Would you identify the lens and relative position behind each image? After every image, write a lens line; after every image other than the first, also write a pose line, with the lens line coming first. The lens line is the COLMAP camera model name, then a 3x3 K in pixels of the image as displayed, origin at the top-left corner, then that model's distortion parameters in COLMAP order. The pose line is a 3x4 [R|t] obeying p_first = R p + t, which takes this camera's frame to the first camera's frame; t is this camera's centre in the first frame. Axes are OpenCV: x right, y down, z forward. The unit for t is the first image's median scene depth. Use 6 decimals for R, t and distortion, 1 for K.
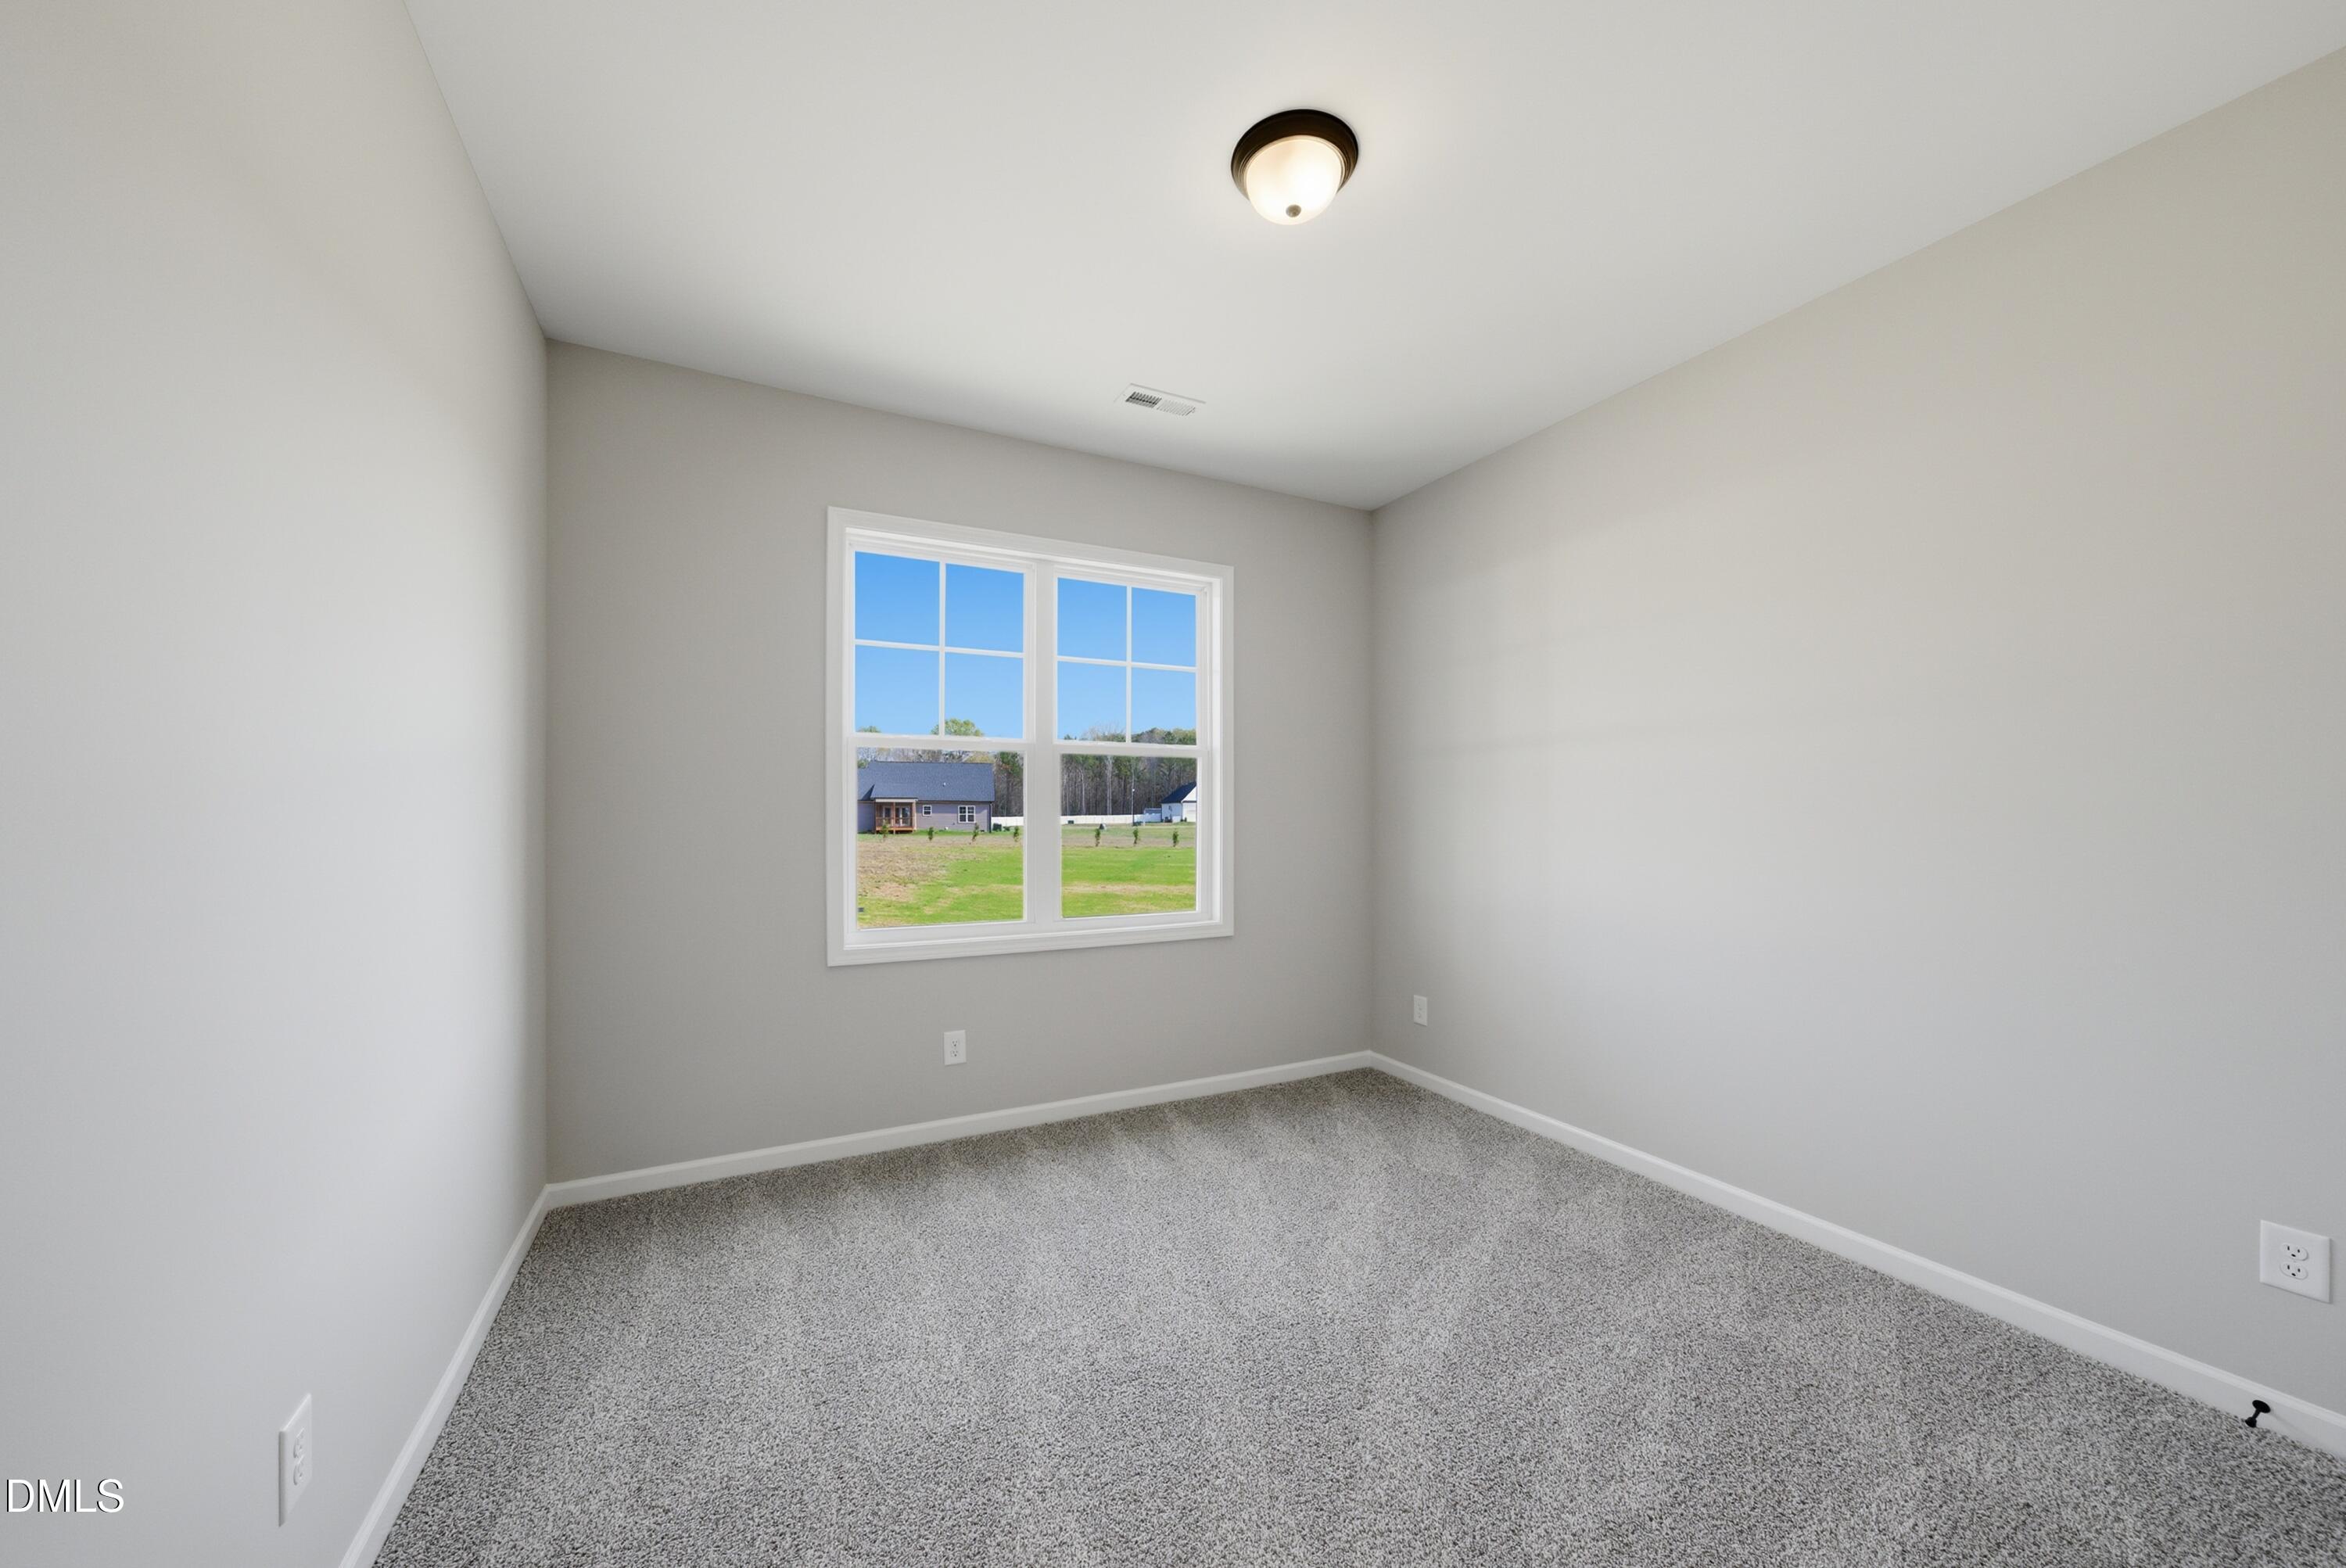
lens RADIAL K [[813.5, 0, 1162.8], [0, 813.5, 824.5], [0, 0, 1]] dist [-0.012945, 0.000029]
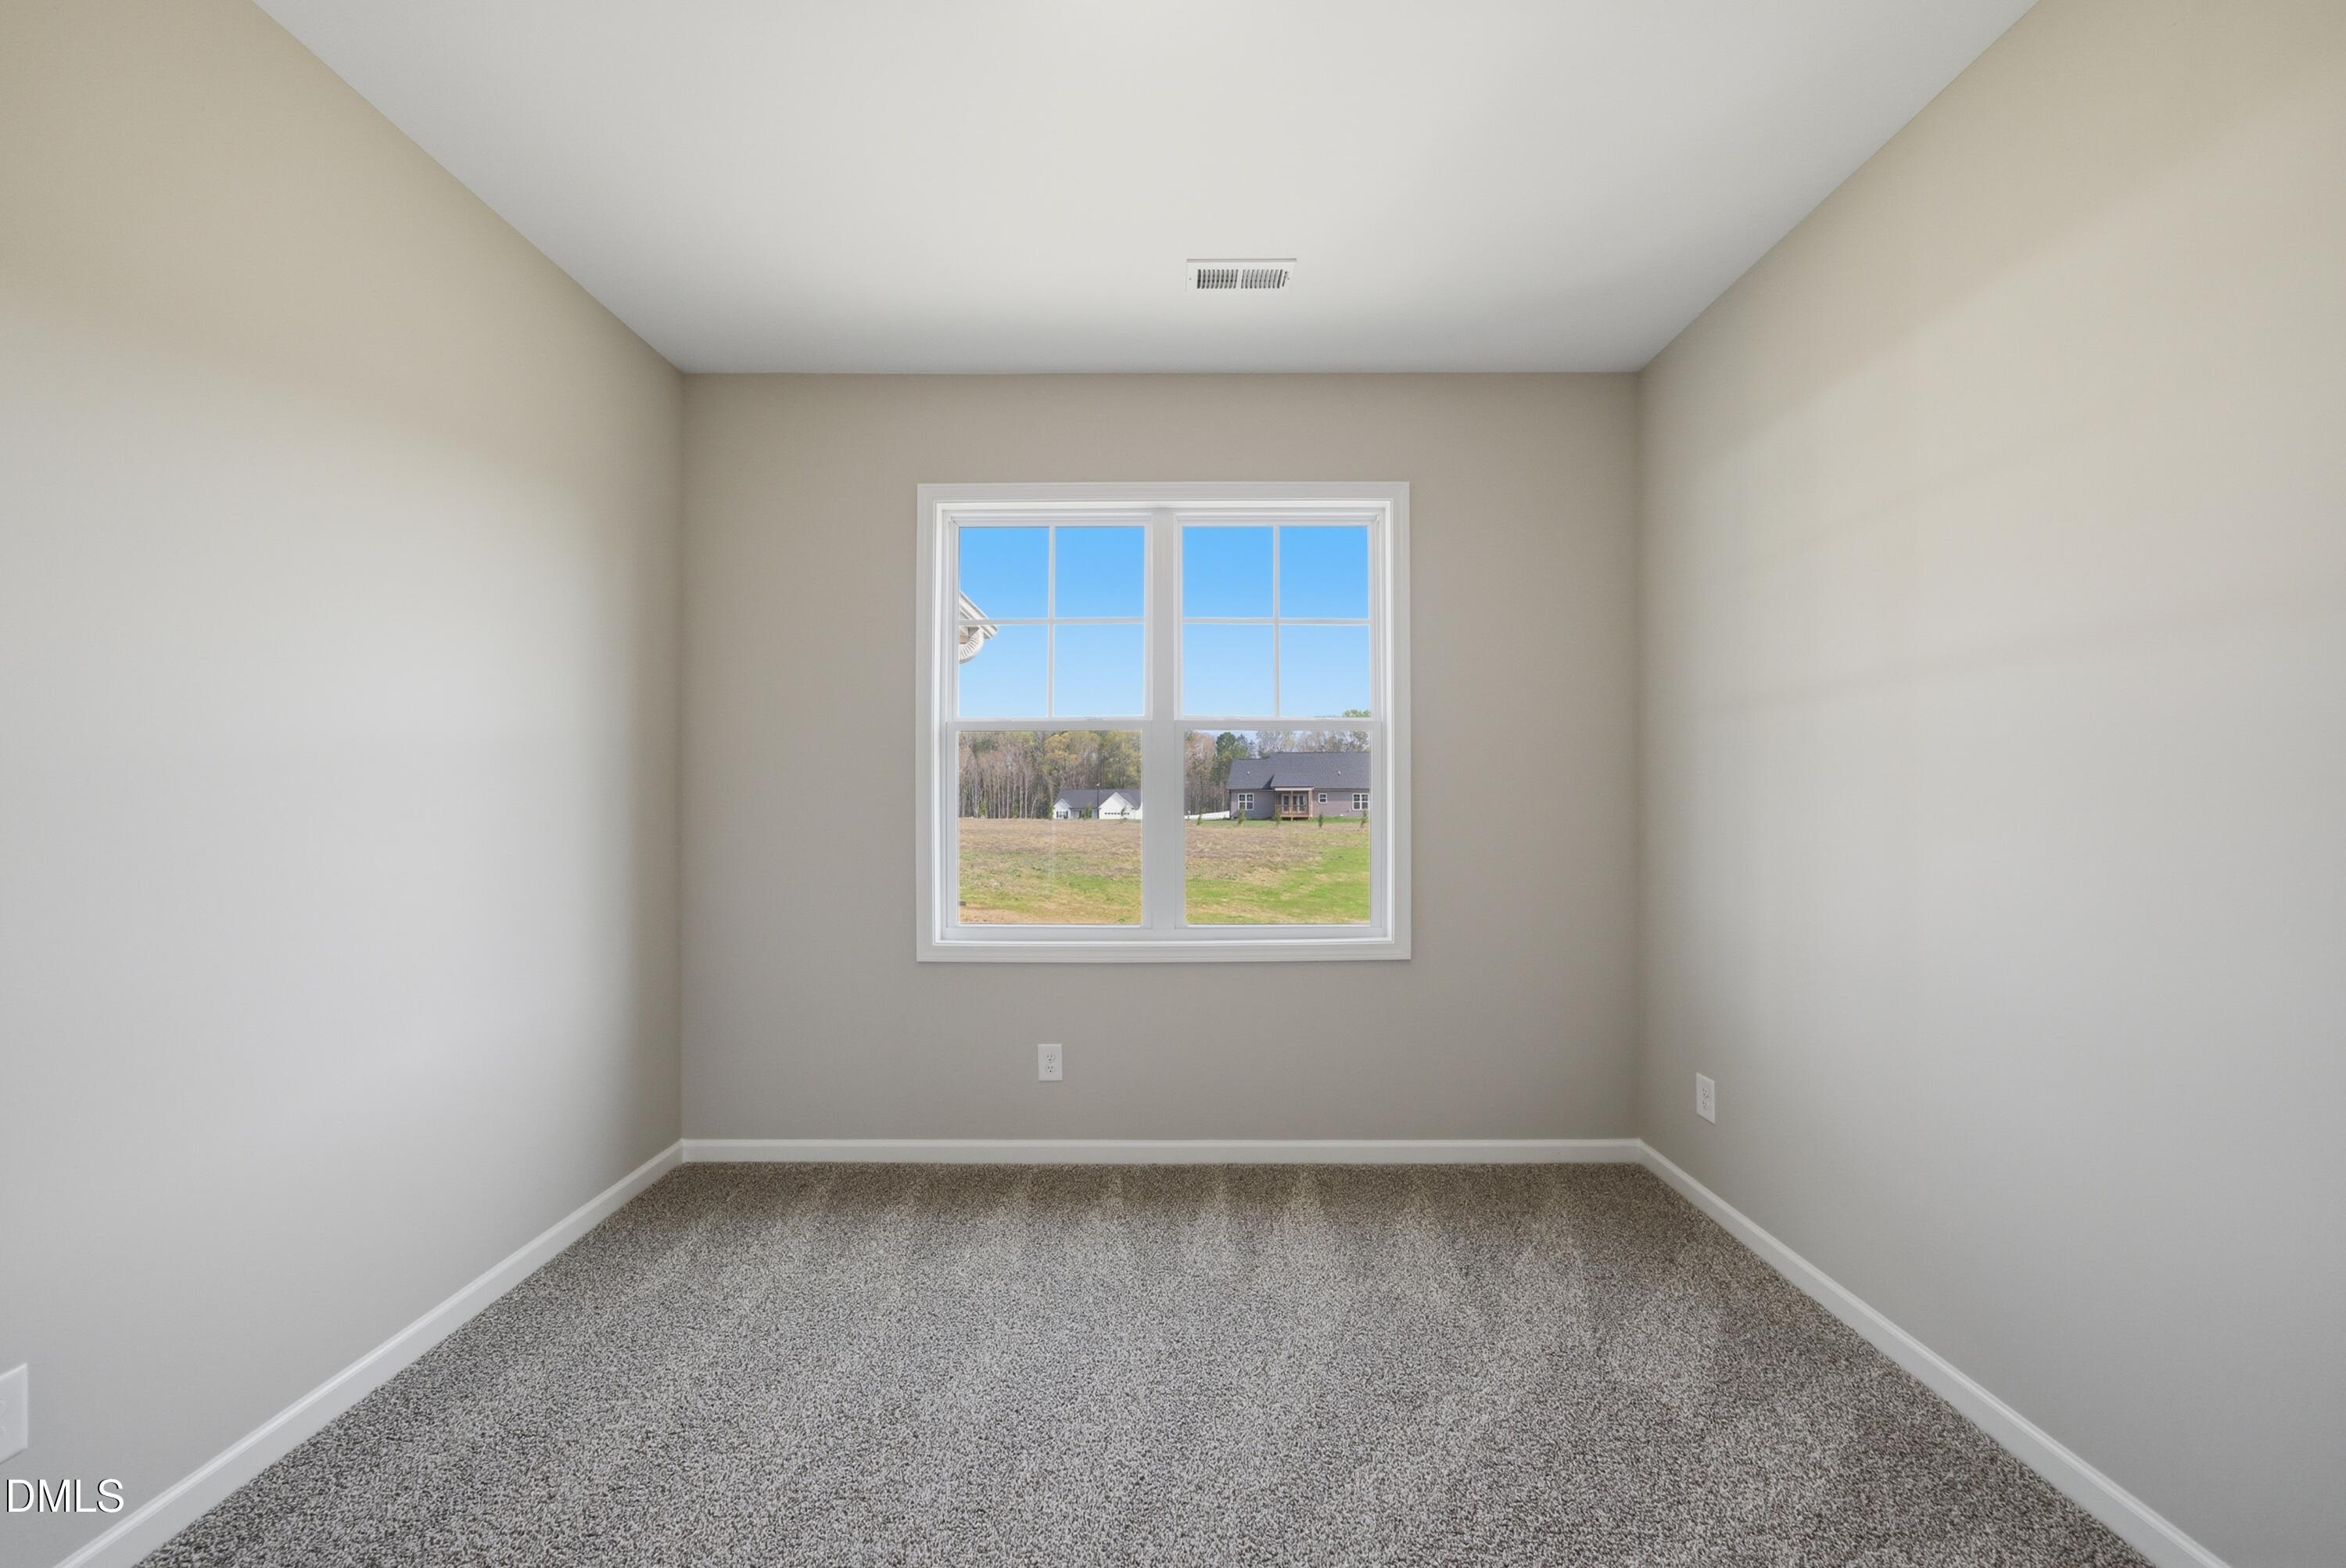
lens RADIAL K [[793.1, 0, 1181.0], [0, 793.1, 798.5], [0, 0, 1]] dist [-0.000425, 0.000114]
pose [[0.894705, -0.004128, -0.446639, 0.249571], [-0.003700, 0.999854, -0.016653, -0.001673], [0.446643, 0.016552, 0.894559, 0.256327]]
